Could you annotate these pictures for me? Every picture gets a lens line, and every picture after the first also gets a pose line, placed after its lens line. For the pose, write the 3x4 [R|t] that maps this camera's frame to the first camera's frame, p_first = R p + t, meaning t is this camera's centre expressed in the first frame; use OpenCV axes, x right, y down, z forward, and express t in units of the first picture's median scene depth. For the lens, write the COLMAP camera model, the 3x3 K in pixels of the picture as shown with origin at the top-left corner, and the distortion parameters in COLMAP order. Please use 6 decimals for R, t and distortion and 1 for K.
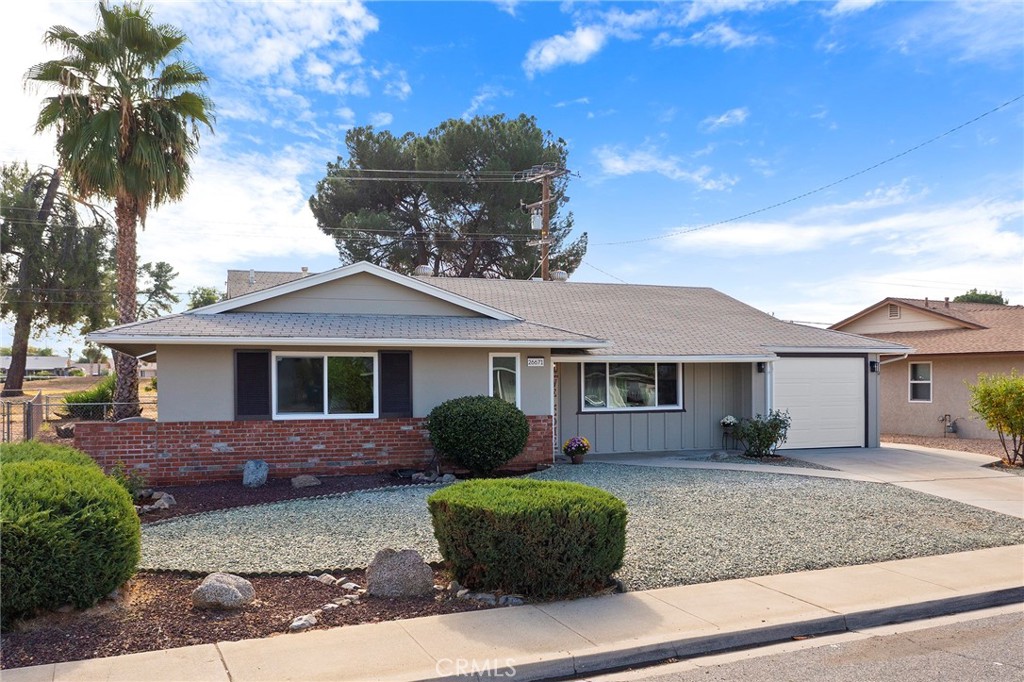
lens RADIAL K [[808.5, 0, 512.0], [0, 808.5, 341.0], [0, 0, 1]] dist [-0.011975, -0.000259]
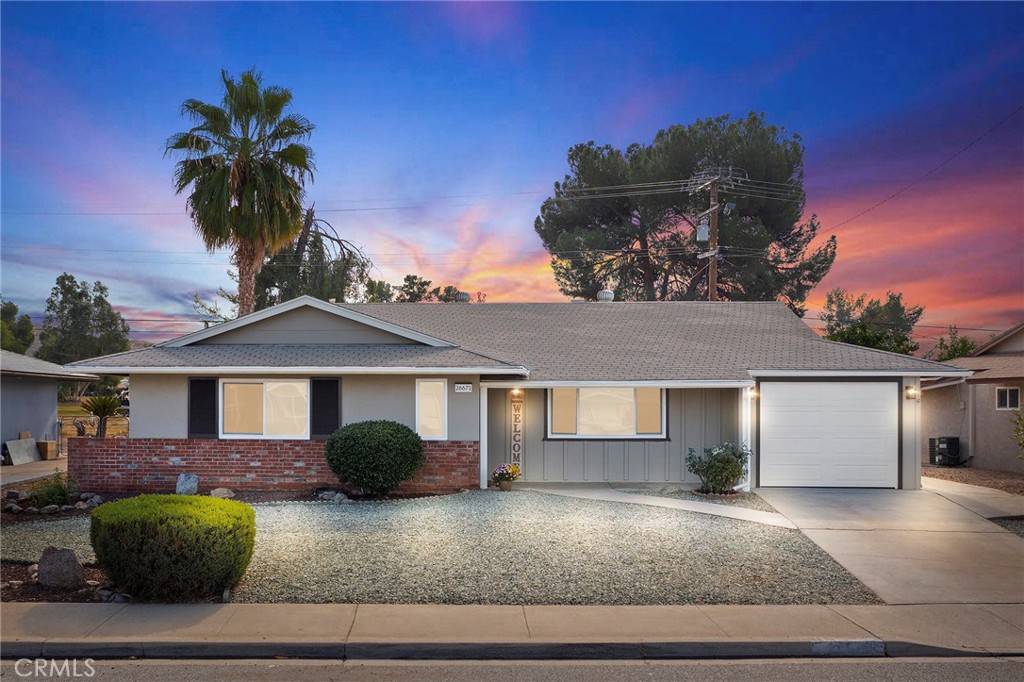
lens RADIAL K [[850.7, 0, 512.0], [0, 850.7, 341.0], [0, 0, 1]] dist [-0.010506, -0.001895]
pose [[0.928074, -0.018061, -0.371959, 0.520995], [0.010474, 0.999694, -0.022410, -0.008758], [0.372250, 0.016902, 0.927979, 0.036772]]
